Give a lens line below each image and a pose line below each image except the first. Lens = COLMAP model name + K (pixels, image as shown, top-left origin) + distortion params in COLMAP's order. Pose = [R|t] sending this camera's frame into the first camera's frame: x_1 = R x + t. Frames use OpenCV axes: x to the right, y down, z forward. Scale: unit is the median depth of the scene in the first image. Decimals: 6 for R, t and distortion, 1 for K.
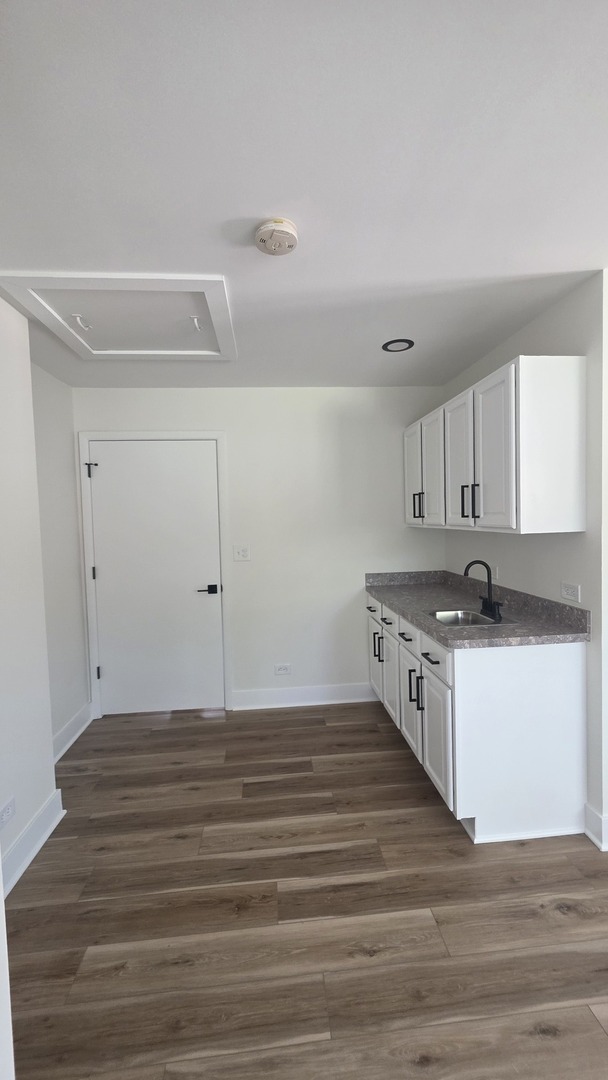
lens RADIAL K [[430.0, 0, 301.3], [0, 430.0, 540.4], [0, 0, 1]] dist [-0.000434, -0.001323]
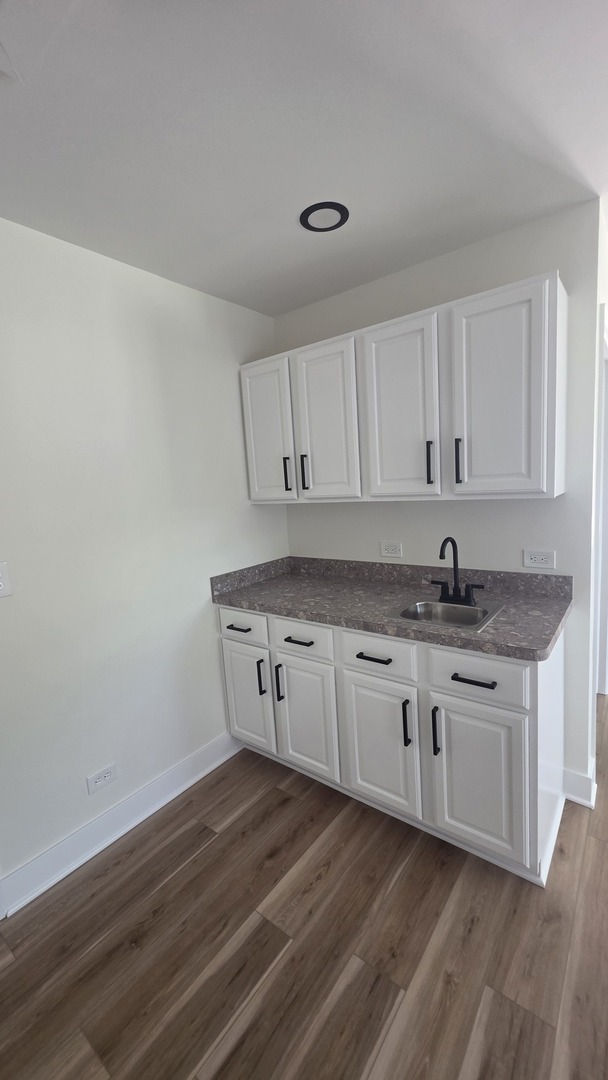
lens RADIAL K [[430.0, 0, 306.5], [0, 430.0, 540.9], [0, 0, 1]] dist [-0.000434, -0.001323]
pose [[0.676992, -0.112201, 0.727388, -0.293786], [0.080121, 0.993673, 0.078706, -0.025569], [-0.731616, 0.004996, 0.681698, 0.559674]]
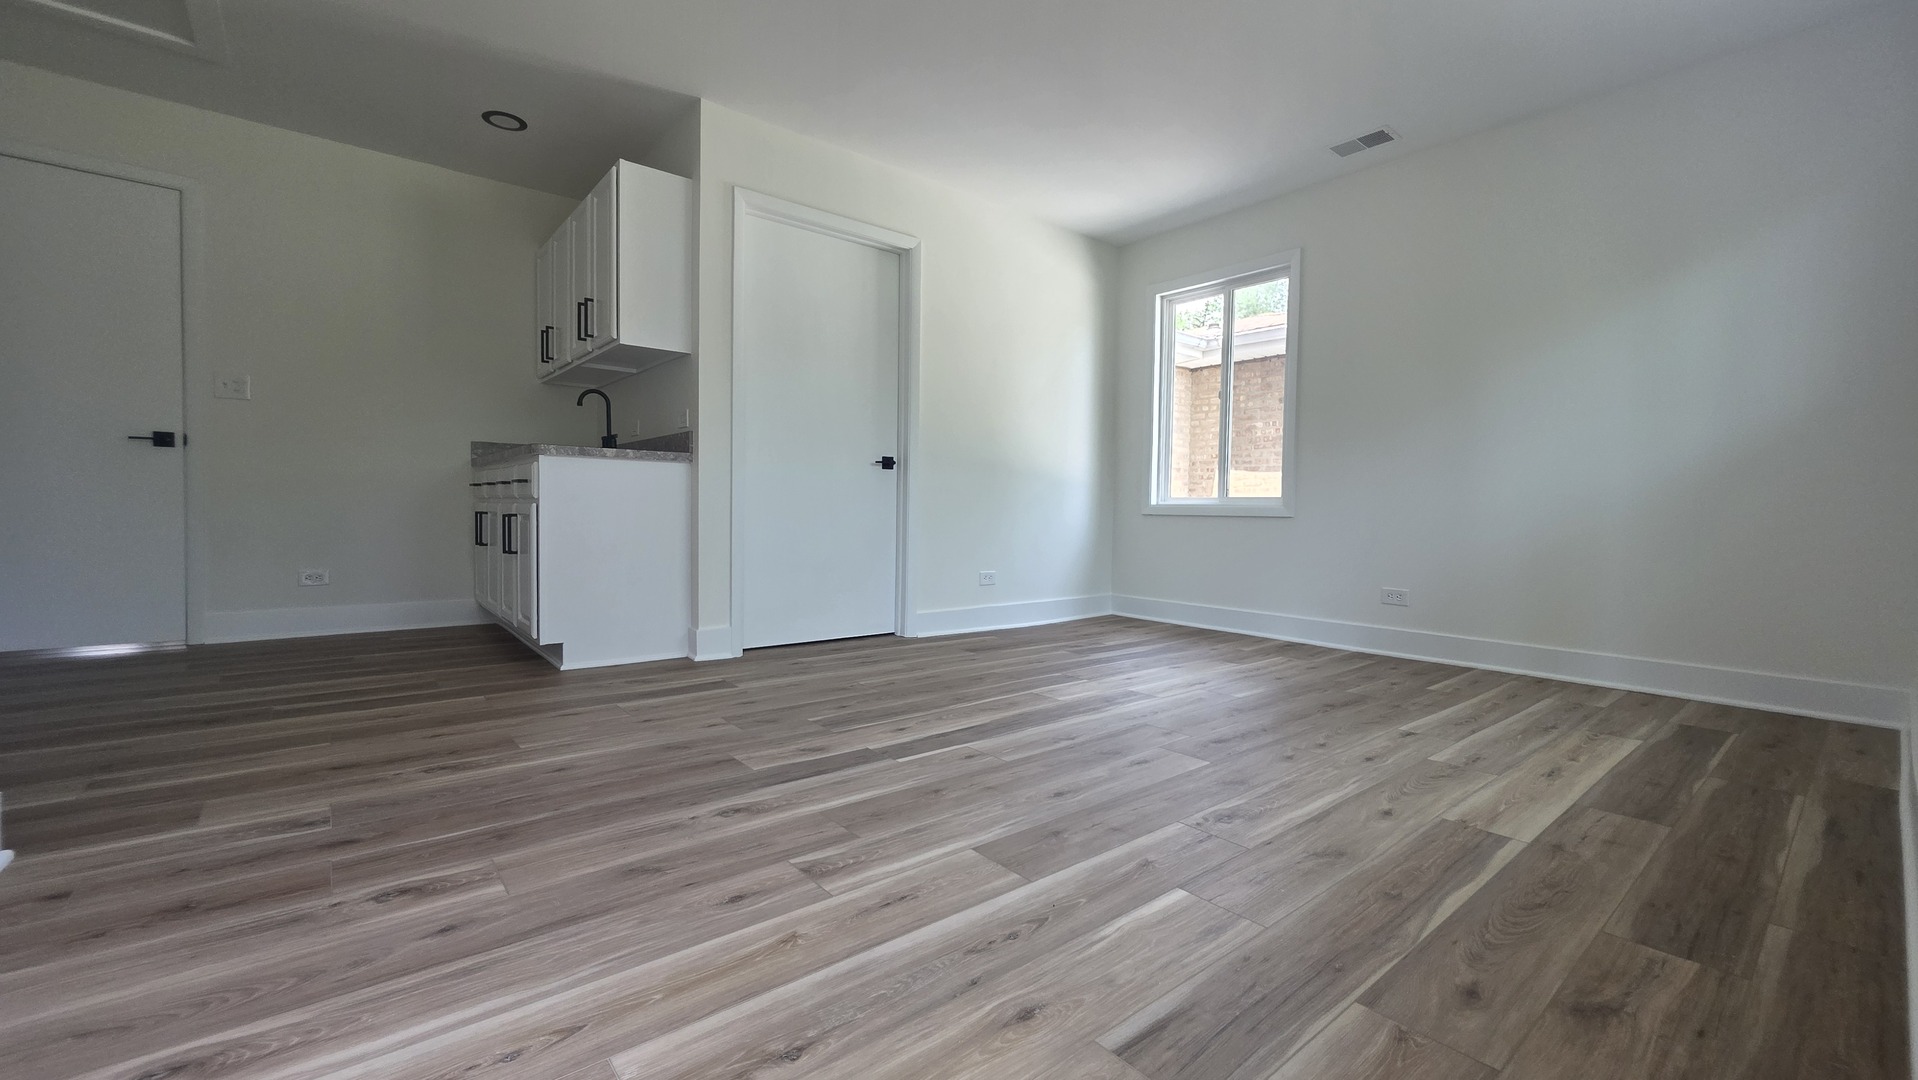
lens RADIAL K [[763.7, 0, 950.1], [0, 763.7, 539.4], [0, 0, 1]] dist [-0.000434, -0.001323]
pose [[0.822530, 0.018619, 0.568417, 0.112141], [-0.010239, 0.999787, -0.017933, 0.322885], [-0.568629, 0.008931, 0.822545, -0.596246]]
